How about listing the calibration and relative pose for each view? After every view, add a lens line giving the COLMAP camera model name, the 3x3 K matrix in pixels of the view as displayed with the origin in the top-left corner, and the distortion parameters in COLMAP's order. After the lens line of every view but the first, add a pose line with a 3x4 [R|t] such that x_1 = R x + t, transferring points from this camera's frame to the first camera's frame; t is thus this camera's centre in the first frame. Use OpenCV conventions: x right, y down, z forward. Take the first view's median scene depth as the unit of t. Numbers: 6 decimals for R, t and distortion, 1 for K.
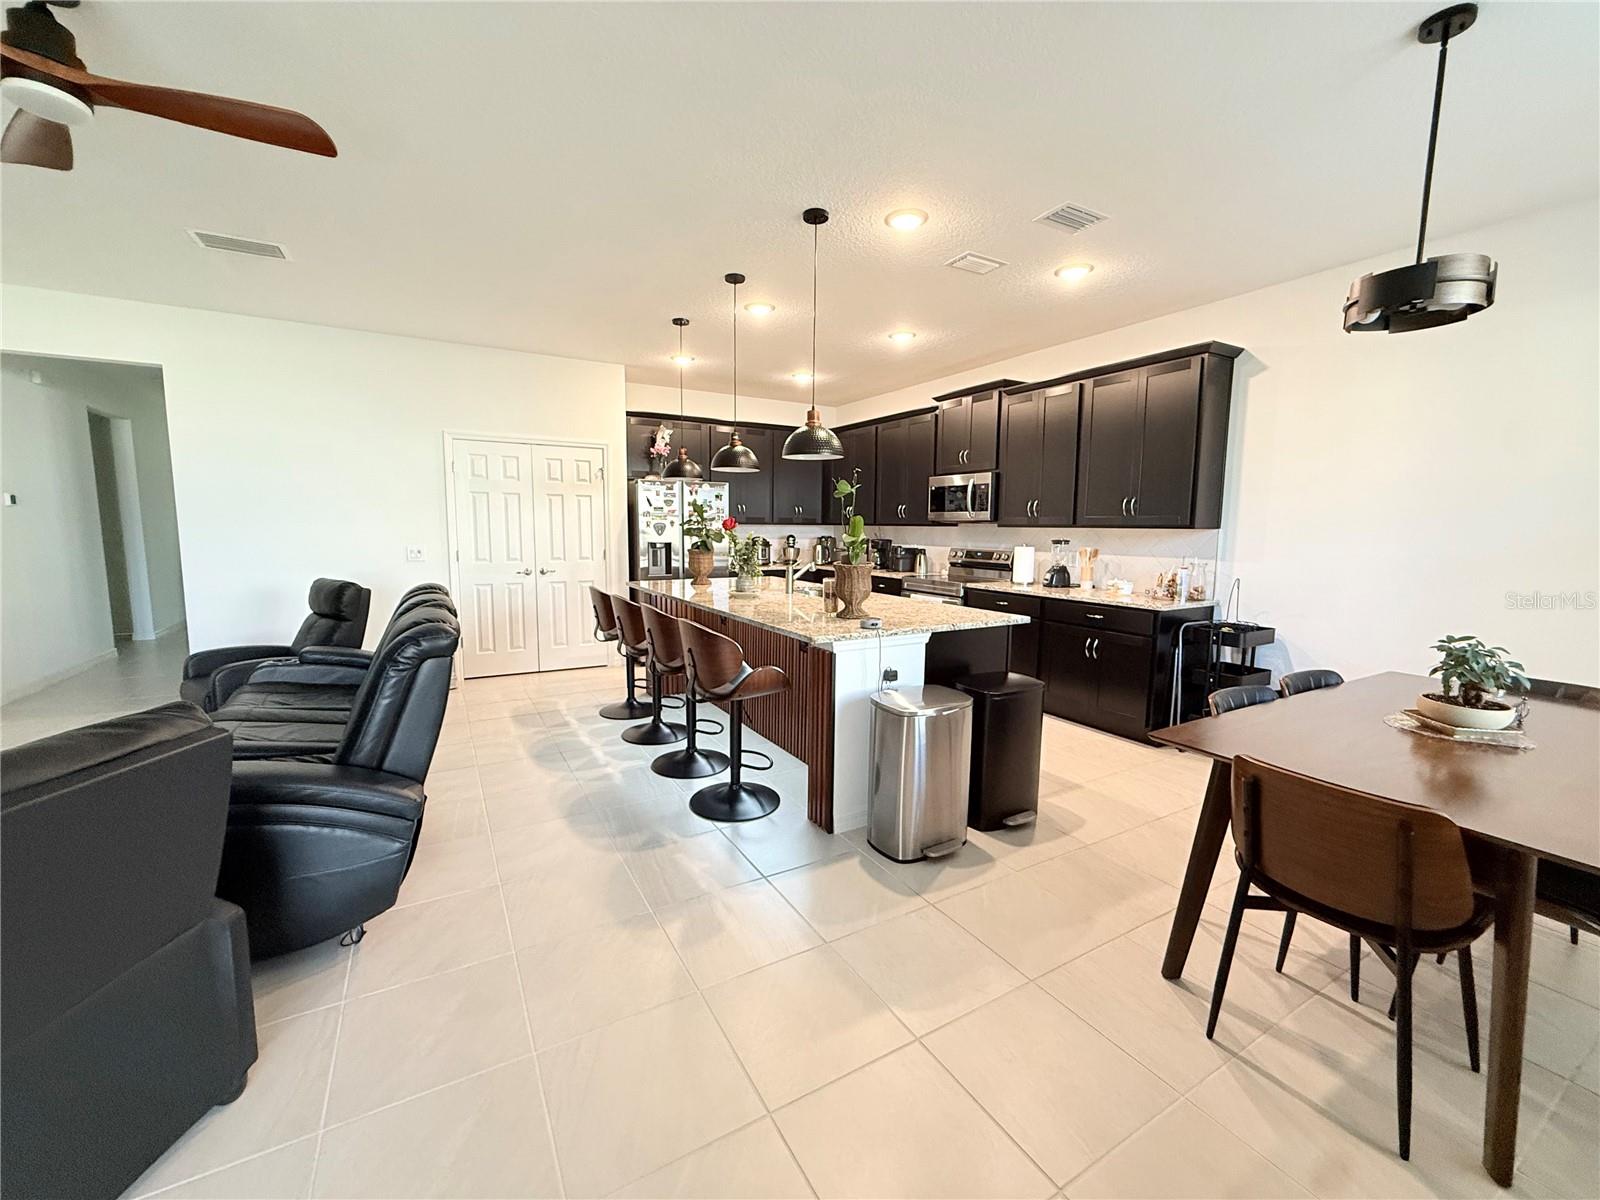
lens RADIAL K [[635.8, 0, 795.5], [0, 635.8, 599.4], [0, 0, 1]] dist [-0.001877, -0.000295]
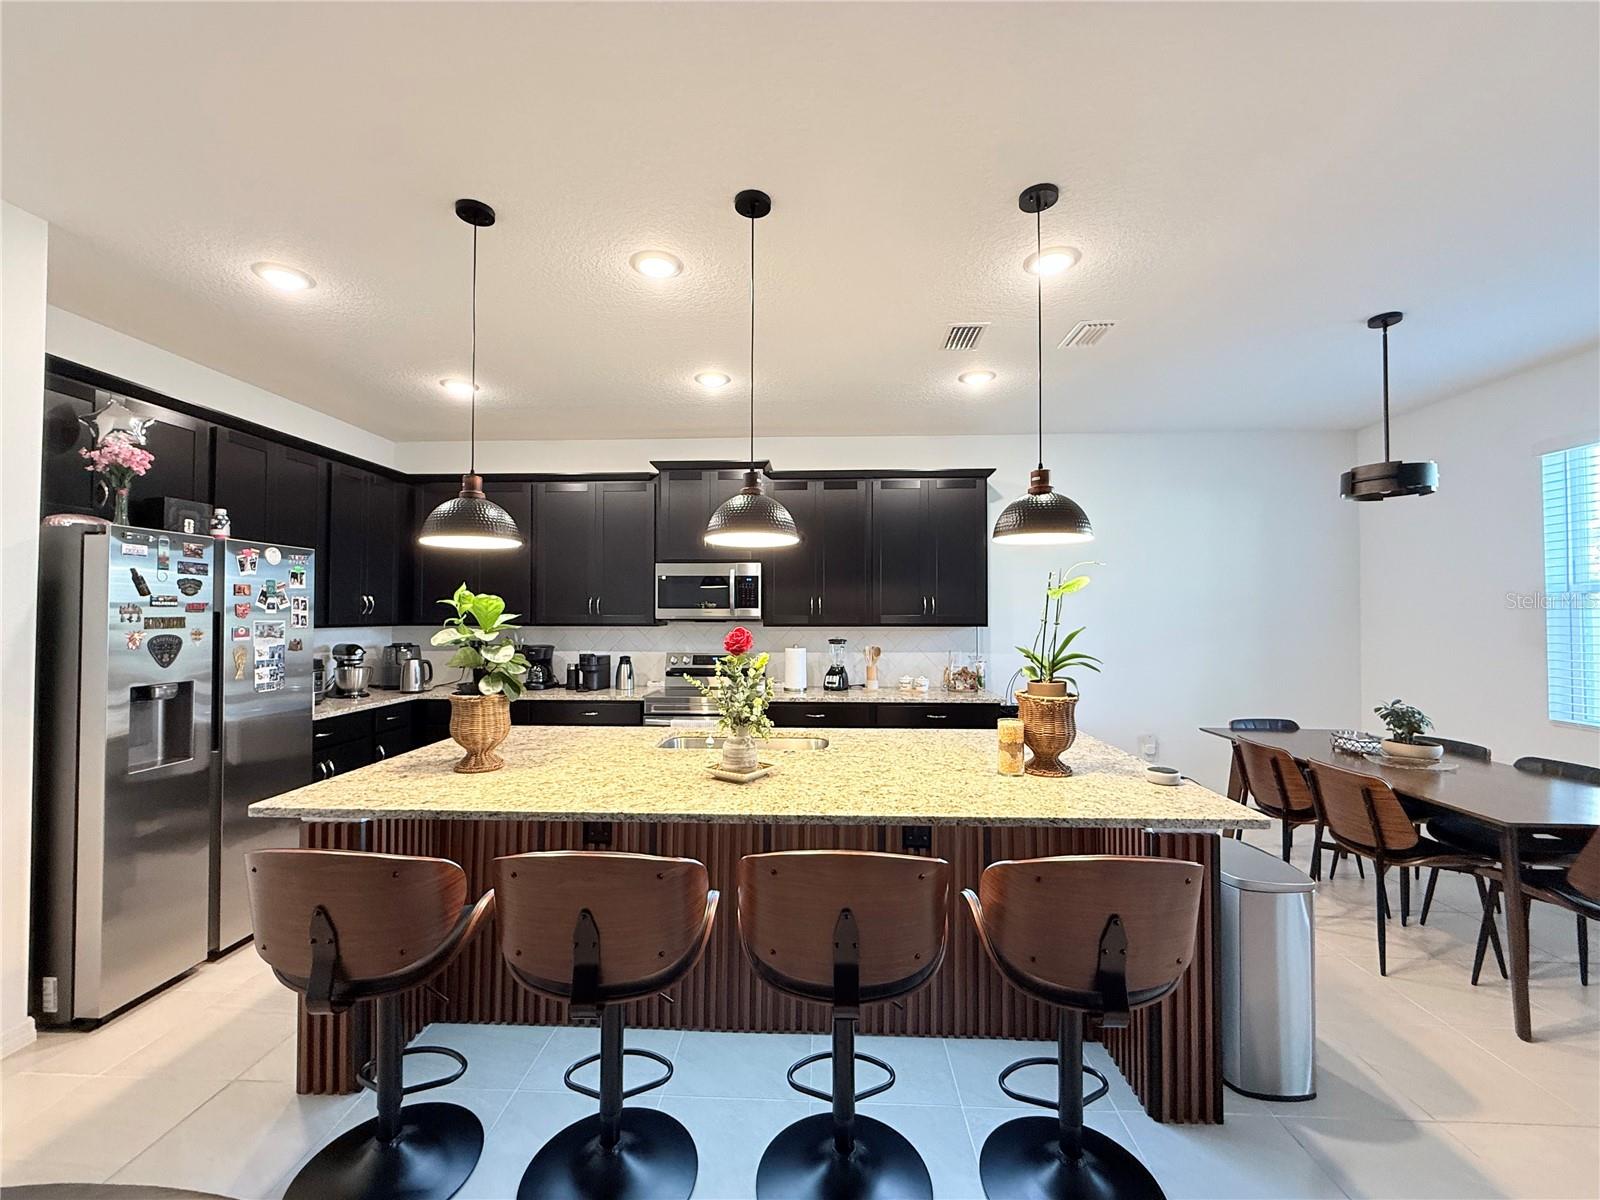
lens RADIAL K [[635.8, 0, 792.5], [0, 635.8, 599.1], [0, 0, 1]] dist [-0.001877, -0.000295]
pose [[0.542345, 0.008778, 0.840110, -0.539423], [0.100755, 0.992049, -0.075409, -0.116075], [-0.834093, 0.125543, 0.537148, 0.712147]]
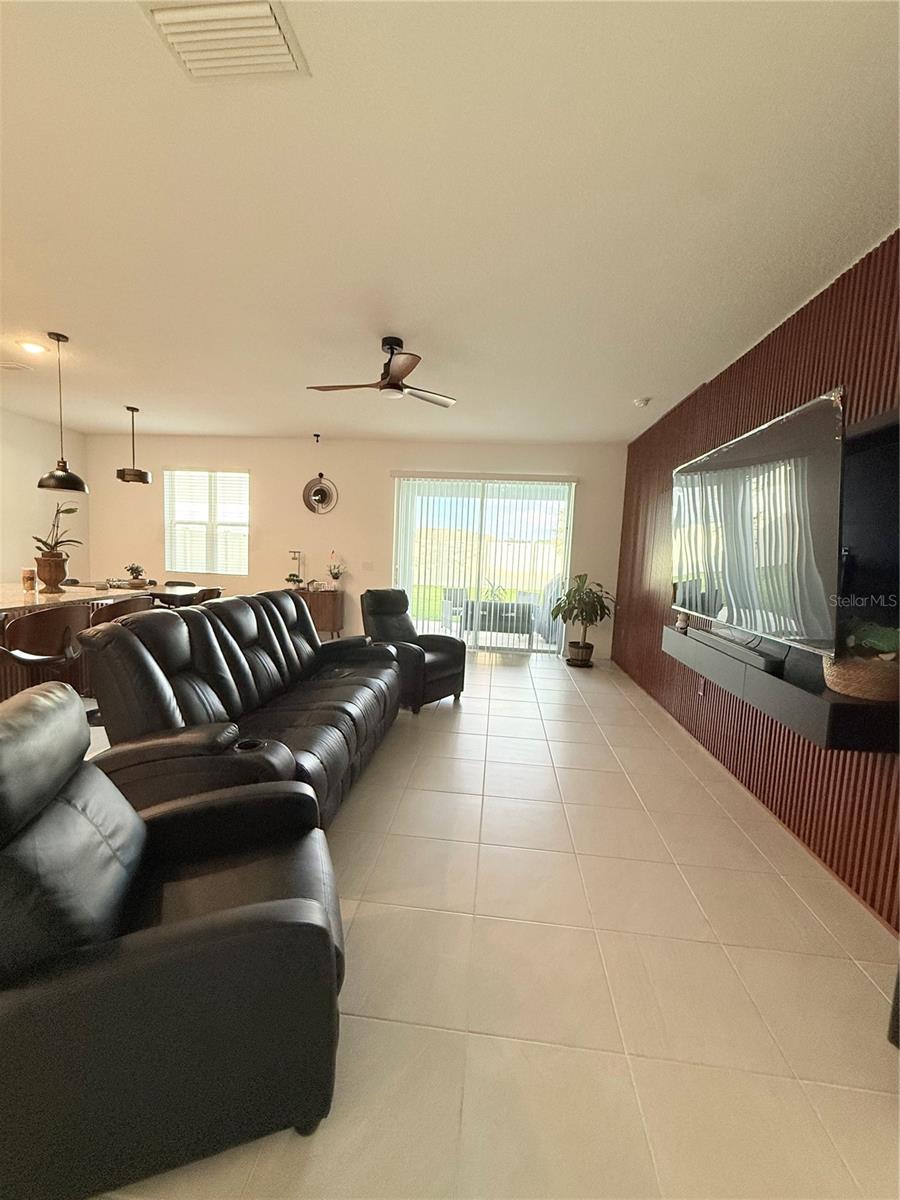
lens RADIAL K [[476.9, 0, 450.2], [0, 476.9, 594.3], [0, 0, 1]] dist [-0.001877, -0.000295]
pose [[-0.809470, -0.098894, 0.578774, -1.175594], [0.019284, 0.980704, 0.194543, -0.153195], [-0.586845, 0.168637, -0.791943, 1.159535]]
